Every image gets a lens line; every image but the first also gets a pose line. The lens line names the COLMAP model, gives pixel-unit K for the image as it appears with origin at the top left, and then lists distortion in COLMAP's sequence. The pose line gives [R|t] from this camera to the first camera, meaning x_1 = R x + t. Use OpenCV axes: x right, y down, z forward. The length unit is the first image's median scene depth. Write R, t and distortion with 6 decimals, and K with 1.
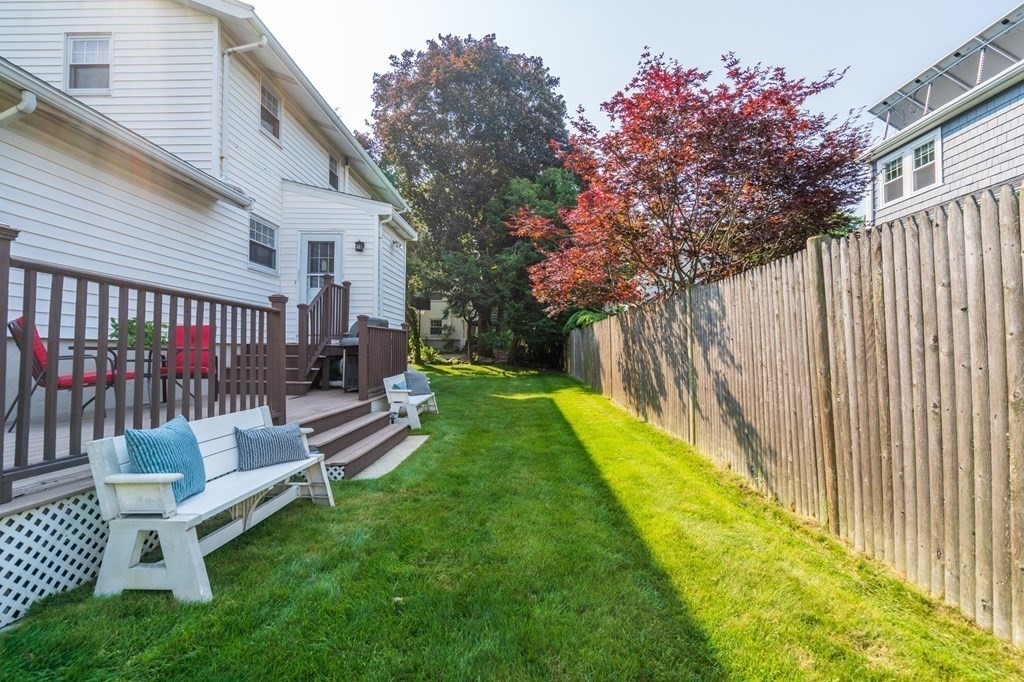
lens RADIAL K [[473.9, 0, 508.7], [0, 473.9, 336.7], [0, 0, 1]] dist [-0.001092, 0.000841]
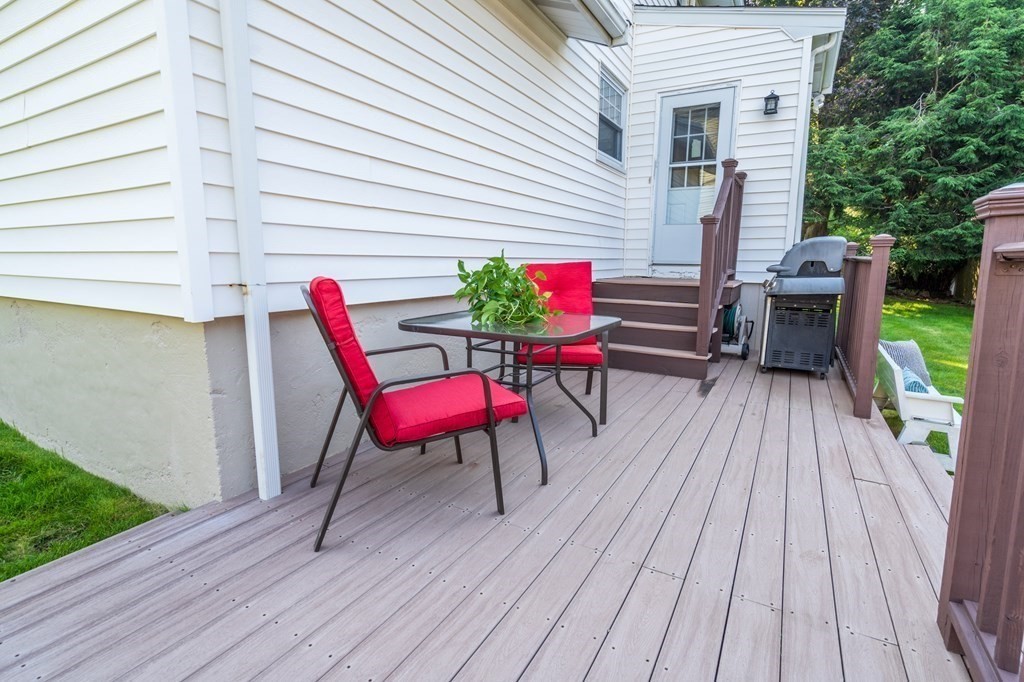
lens RADIAL K [[473.9, 0, 508.7], [0, 473.9, 336.7], [0, 0, 1]] dist [-0.001092, 0.000841]
pose [[0.888001, 0.073311, -0.453960, -0.424451], [0.013913, 0.982475, 0.185876, -0.038133], [0.459631, -0.171374, 0.871419, 0.429556]]
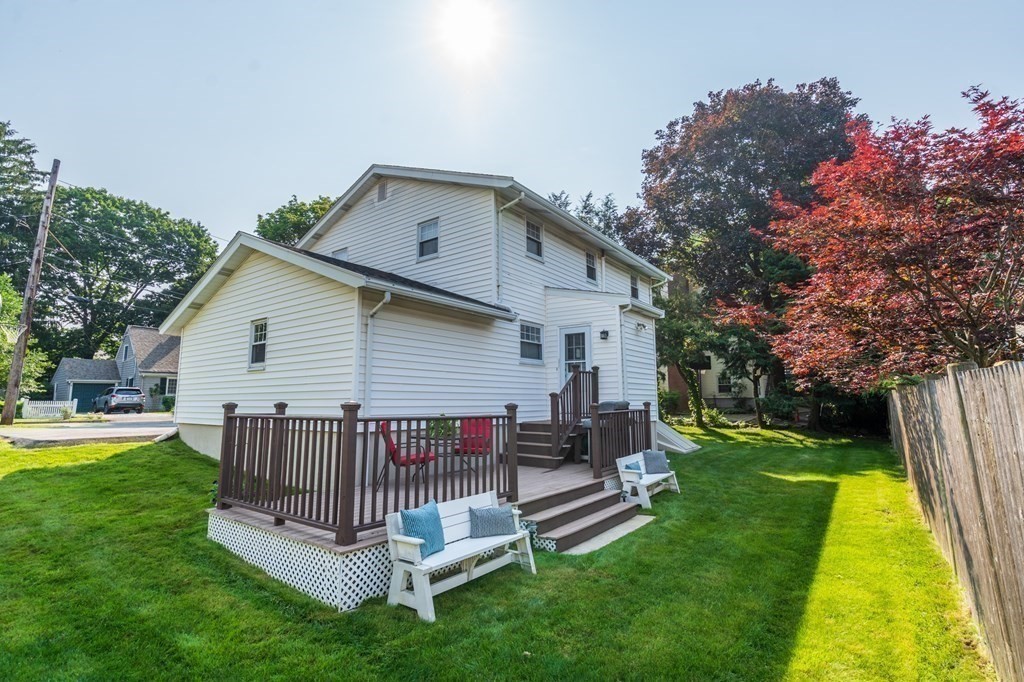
lens RADIAL K [[473.9, 0, 508.7], [0, 473.9, 336.7], [0, 0, 1]] dist [-0.001092, 0.000841]
pose [[0.818001, -0.091109, -0.567956, 0.199299], [0.027865, 0.992494, -0.119078, -0.075466], [0.574542, 0.081580, 0.814400, -0.094065]]
